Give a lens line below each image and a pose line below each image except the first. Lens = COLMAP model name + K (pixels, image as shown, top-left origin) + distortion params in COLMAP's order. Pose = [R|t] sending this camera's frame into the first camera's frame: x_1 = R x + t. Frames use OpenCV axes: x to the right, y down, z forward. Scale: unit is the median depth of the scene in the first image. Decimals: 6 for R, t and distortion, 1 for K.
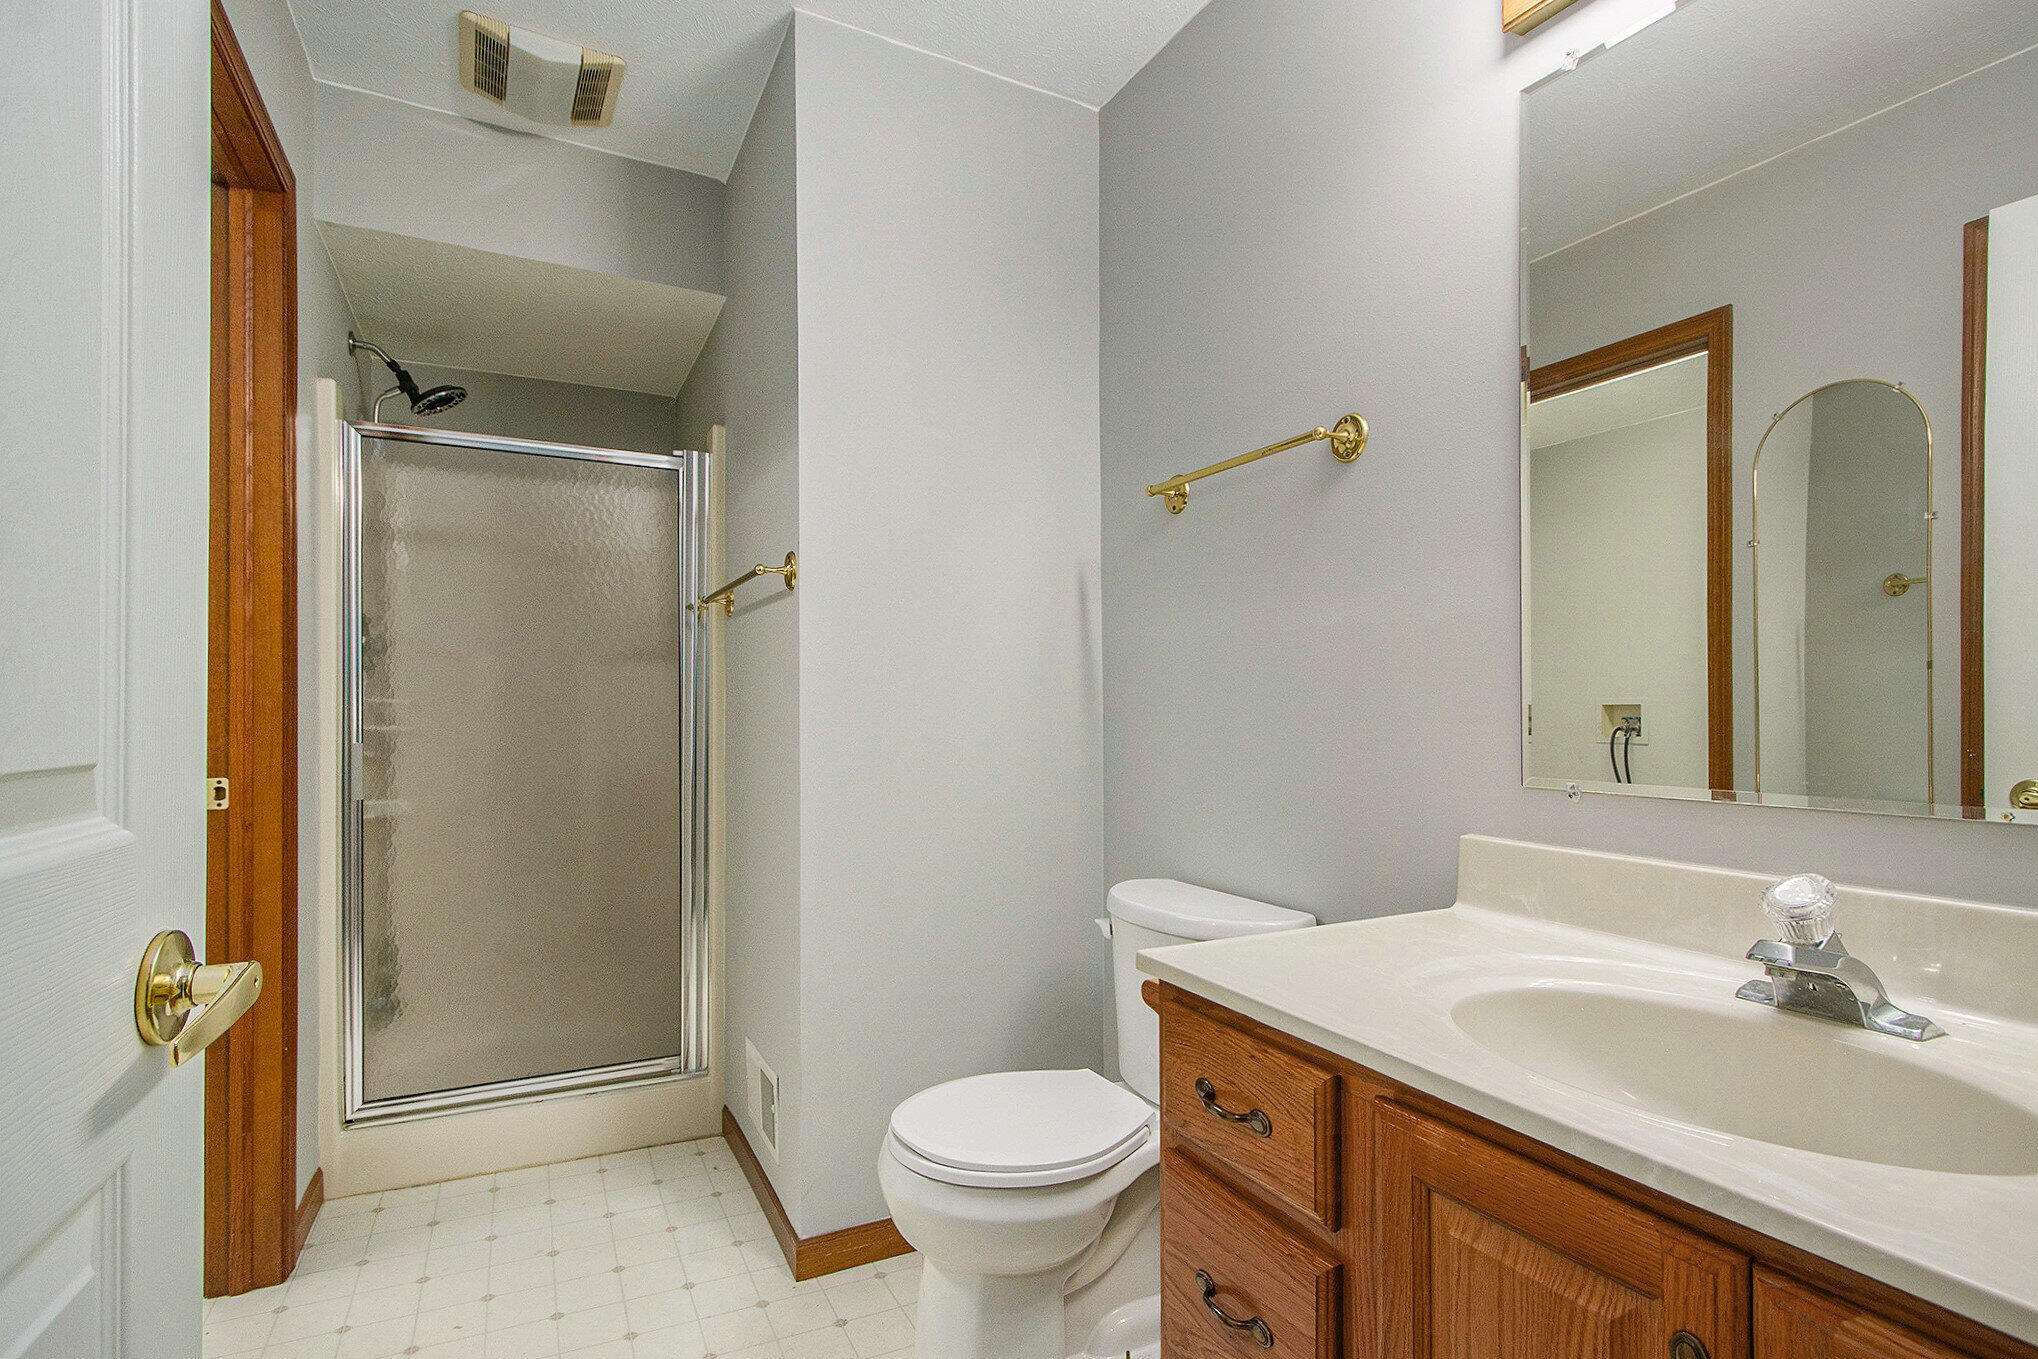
lens RADIAL K [[959.0, 0, 1012.6], [0, 959.0, 689.4], [0, 0, 1]] dist [0.000175, -0.000030]
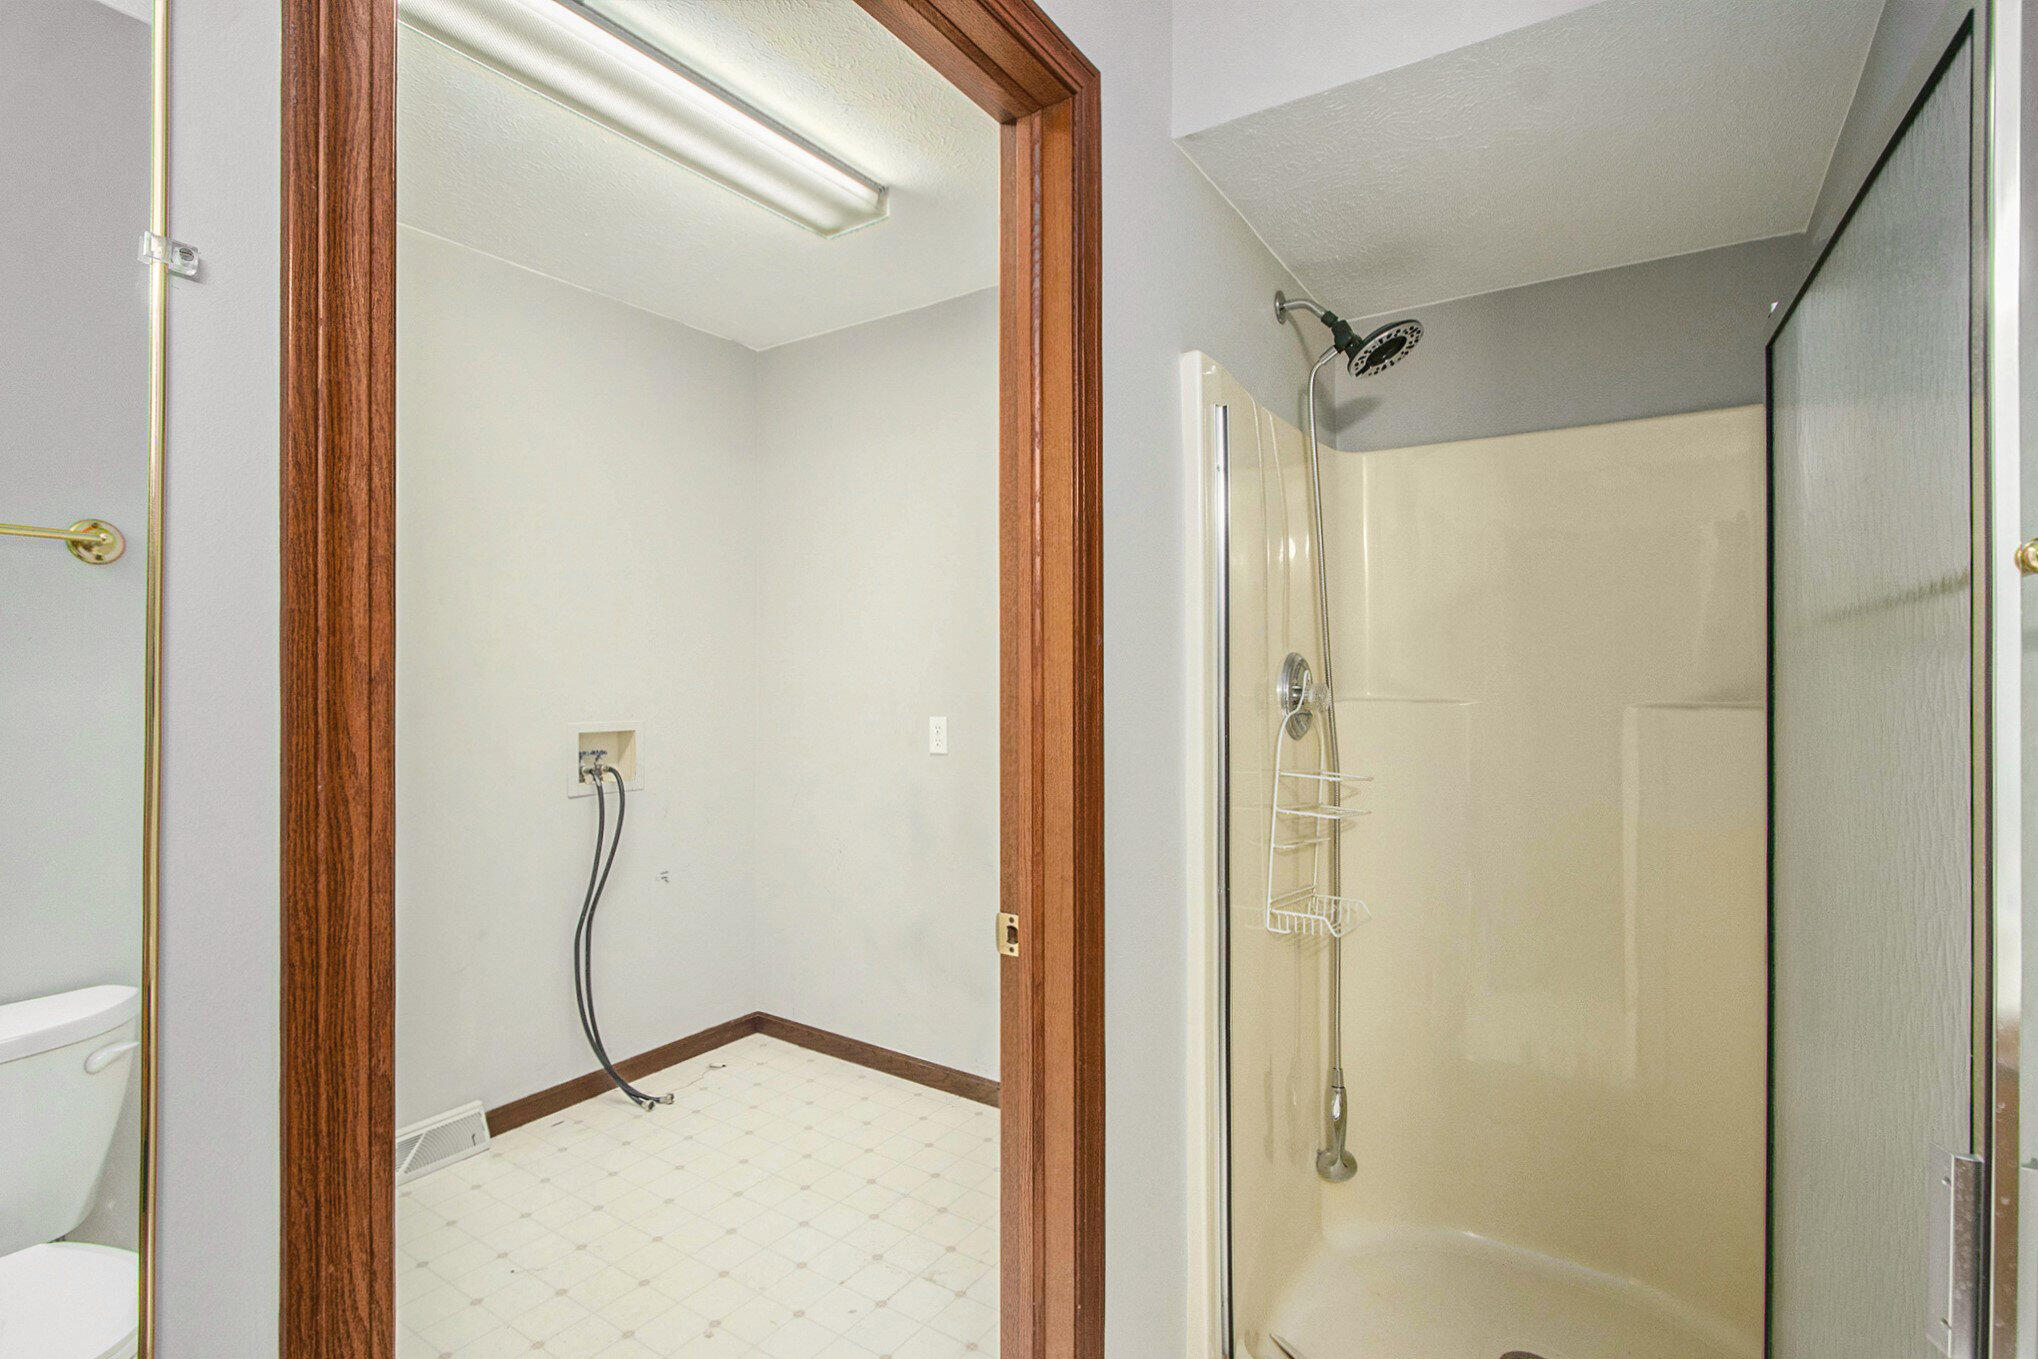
lens RADIAL K [[959.0, 0, 1012.6], [0, 959.0, 689.4], [0, 0, 1]] dist [0.000175, -0.000030]
pose [[0.483061, 0.004485, -0.875575, -0.165259], [0.009868, 0.999895, 0.010566, -0.089572], [0.875531, -0.013744, 0.482966, 0.624371]]
